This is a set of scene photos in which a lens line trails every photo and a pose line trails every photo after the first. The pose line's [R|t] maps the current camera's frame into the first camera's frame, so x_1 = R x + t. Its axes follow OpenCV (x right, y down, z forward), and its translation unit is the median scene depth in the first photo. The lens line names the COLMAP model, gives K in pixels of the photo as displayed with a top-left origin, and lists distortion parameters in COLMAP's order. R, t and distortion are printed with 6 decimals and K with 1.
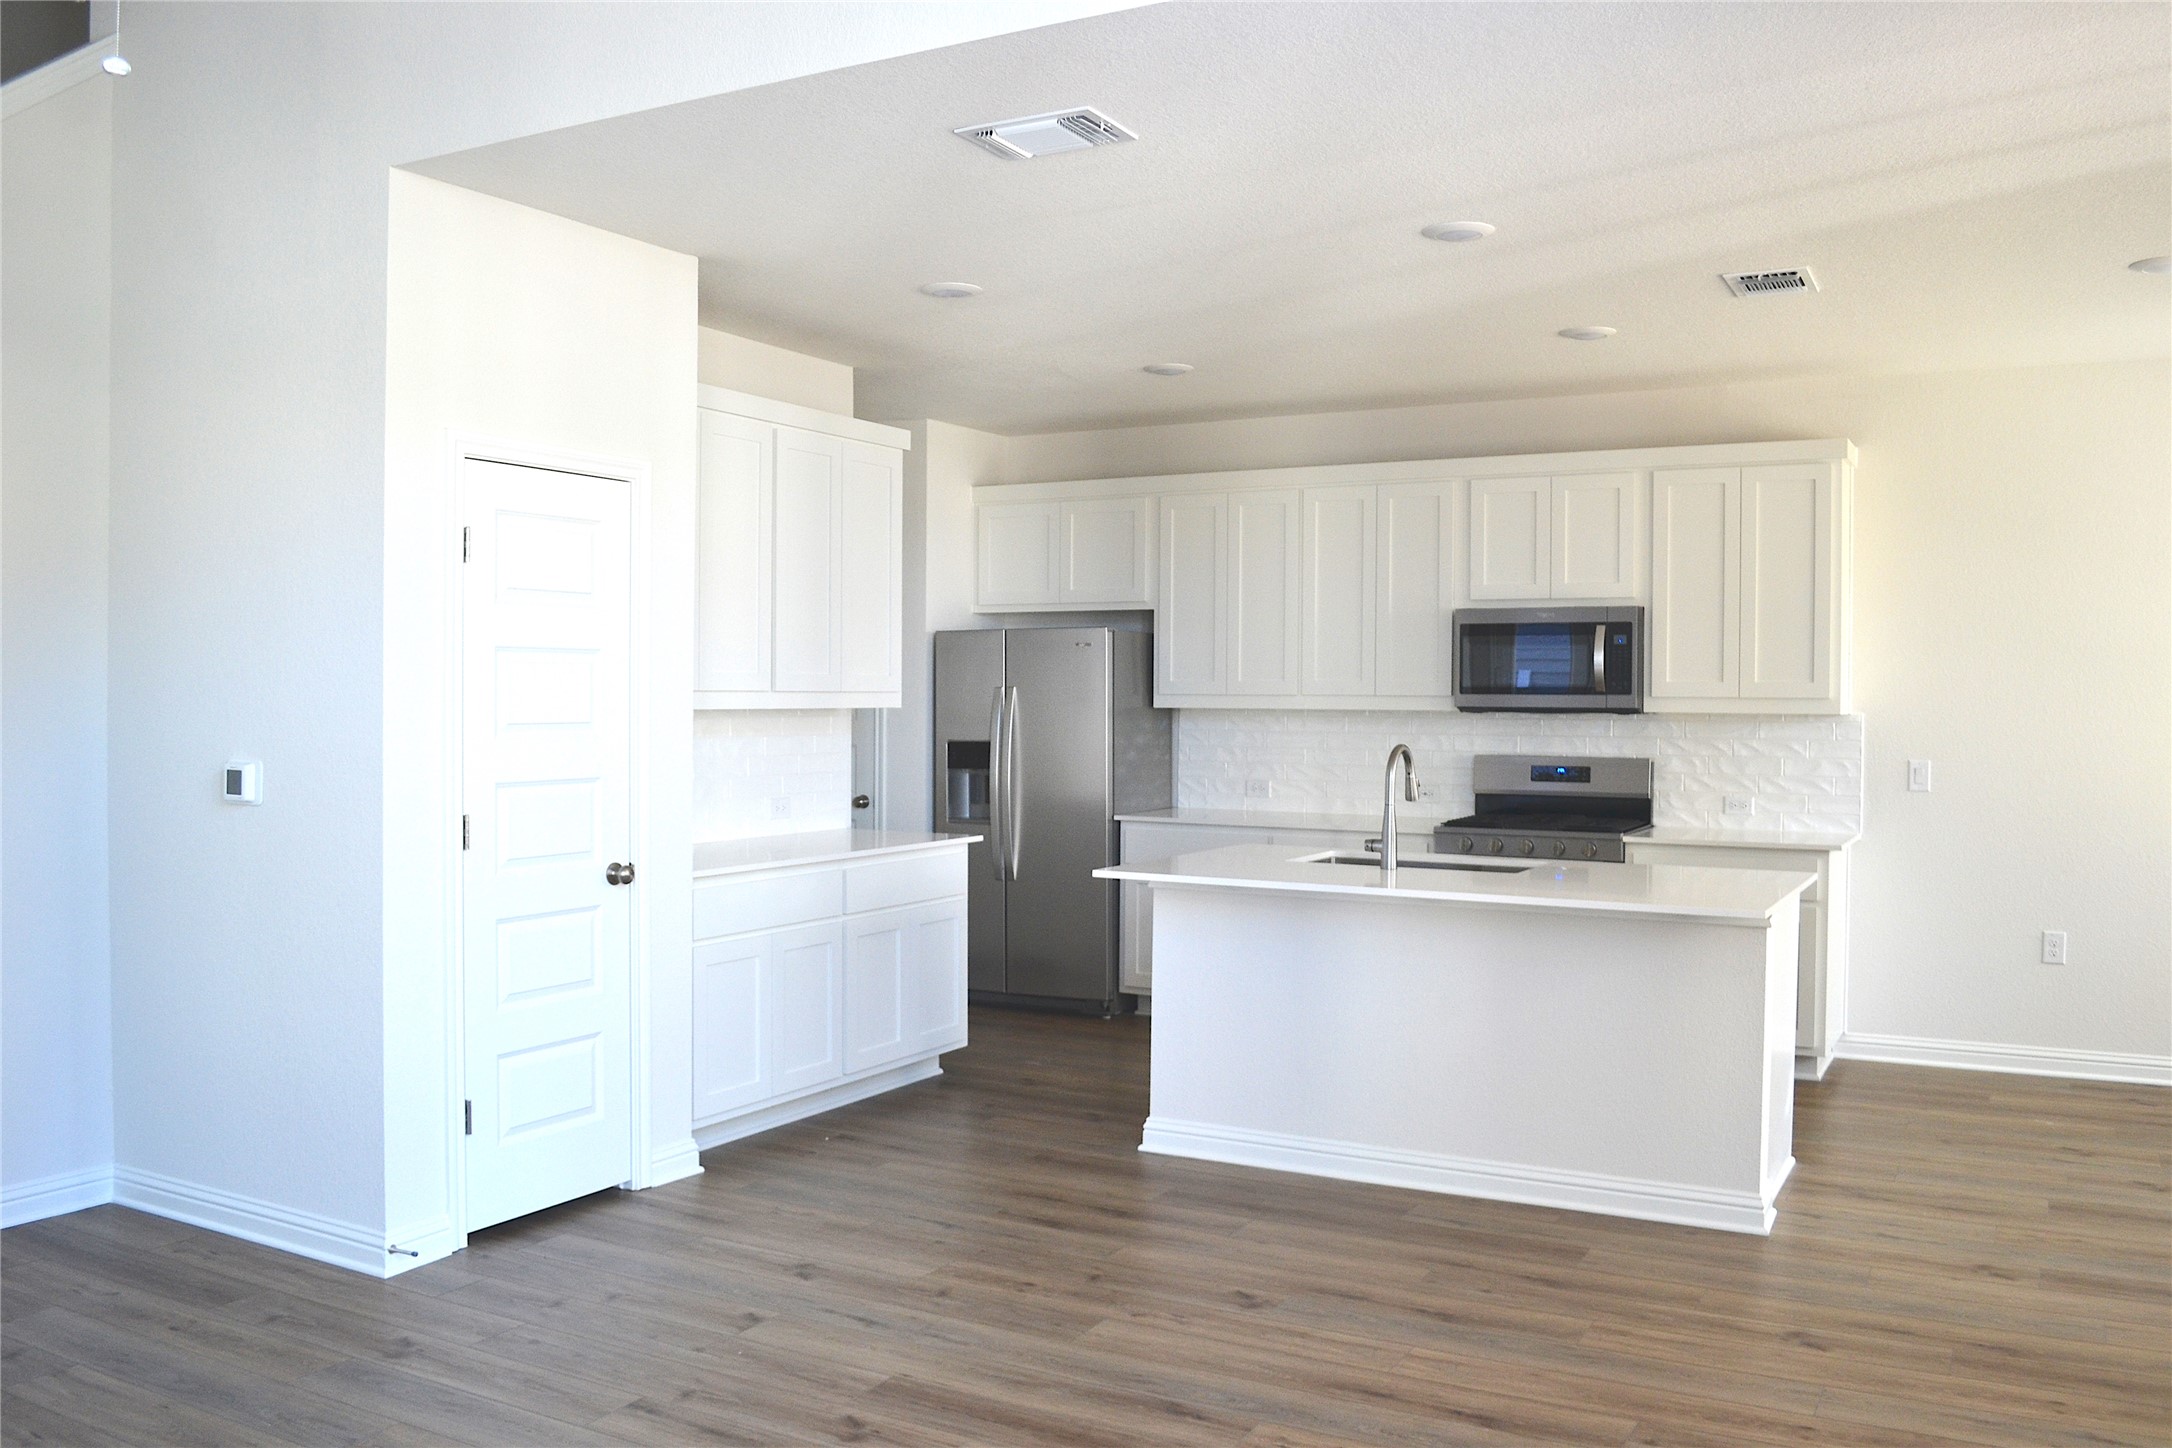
lens RADIAL K [[1753.7, 0, 1086.0], [0, 1753.7, 724.0], [0, 0, 1]] dist [-0.084753, 0.019759]
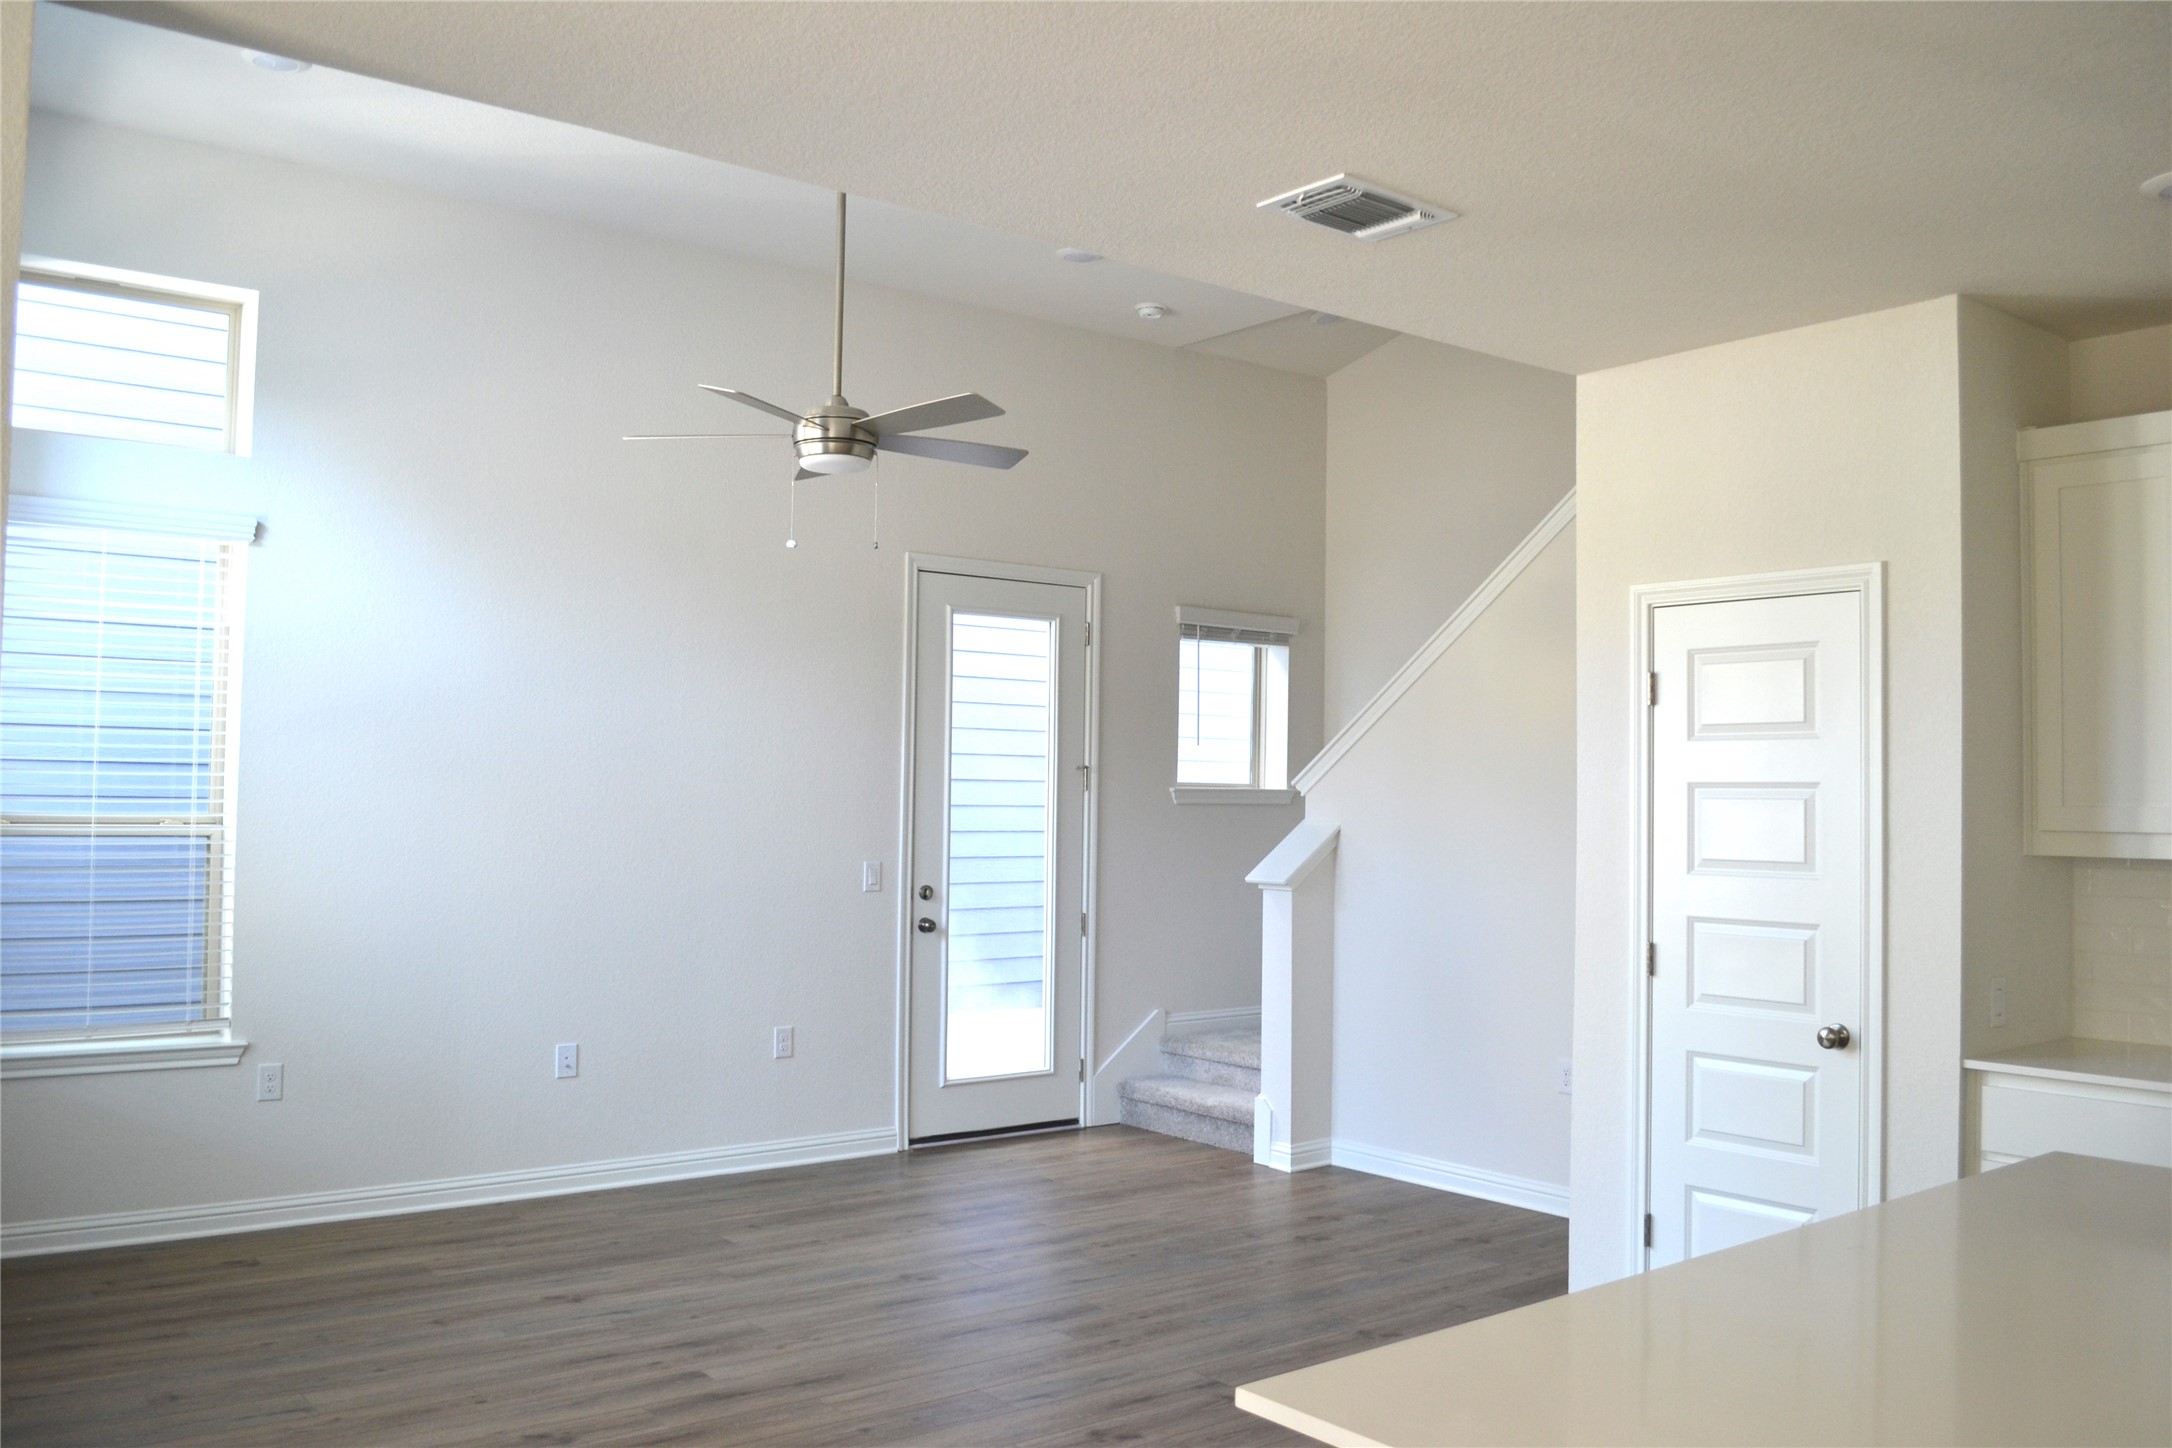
lens RADIAL K [[1753.7, 0, 1086.0], [0, 1753.7, 724.0], [0, 0, 1]] dist [-0.084753, 0.019759]
pose [[-0.390624, -0.051892, -0.919087, 0.873670], [-0.031252, 0.998582, -0.043098, -0.026014], [0.920020, 0.011889, -0.391692, 1.270235]]
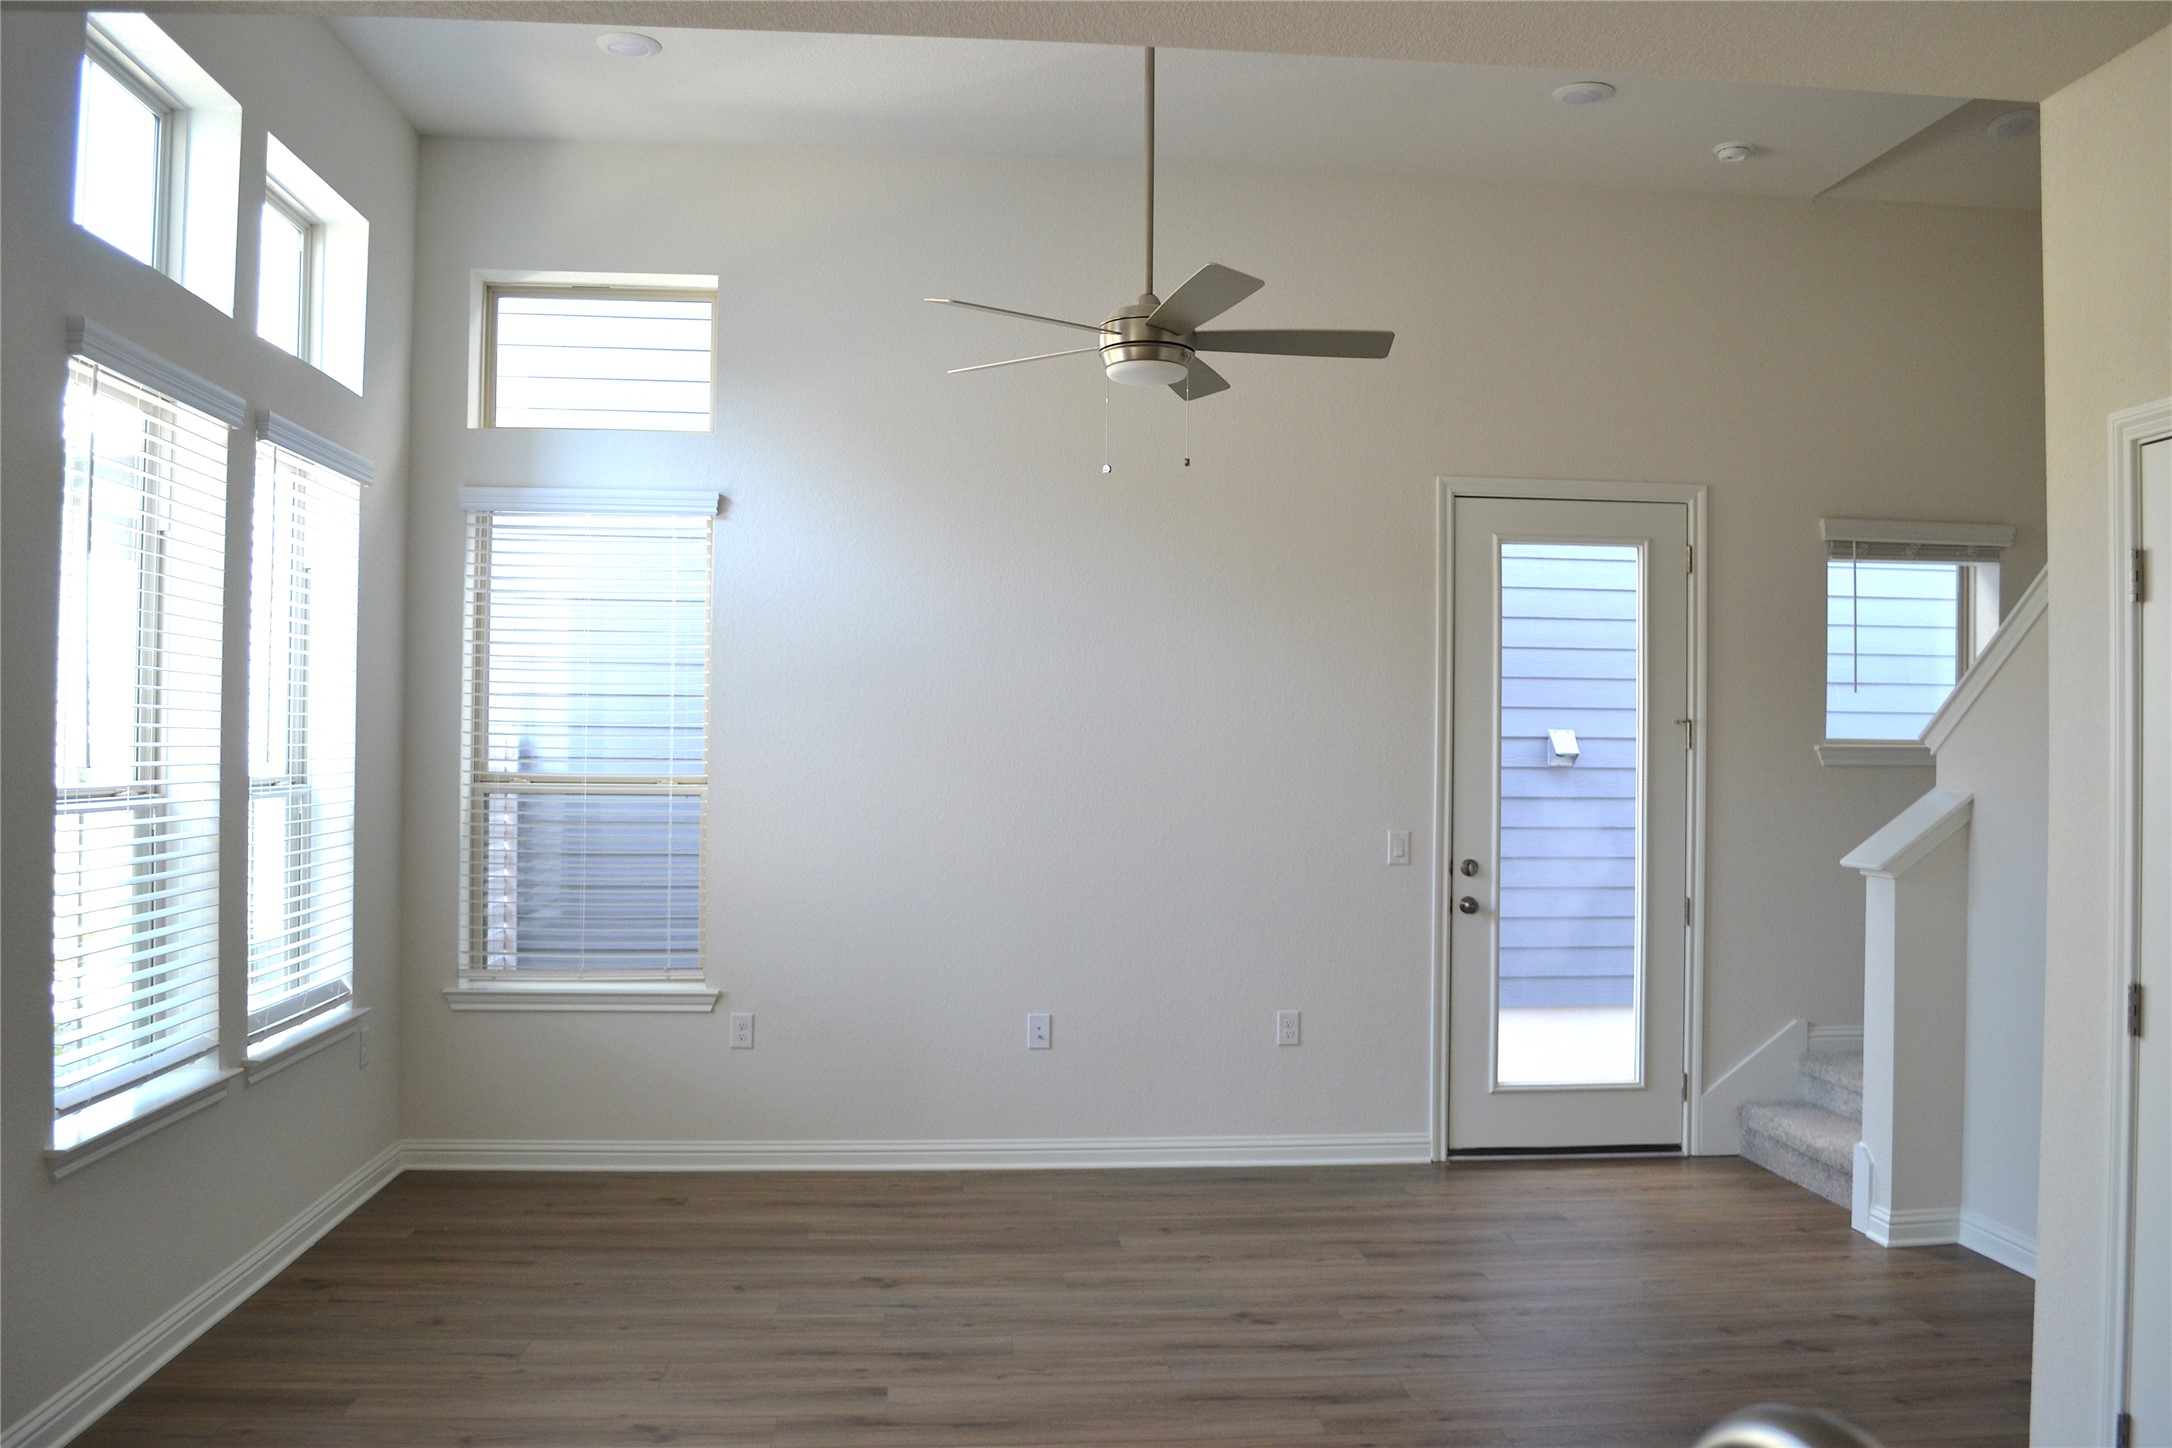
lens RADIAL K [[1719.9, 0, 1086.0], [0, 1719.9, 724.0], [0, 0, 1]] dist [-0.078197, -0.001036]
pose [[-0.823952, -0.026717, -0.566030, 0.403422], [-0.027263, 0.999600, -0.007496, -0.032879], [0.566004, 0.009255, -0.824351, 1.488379]]
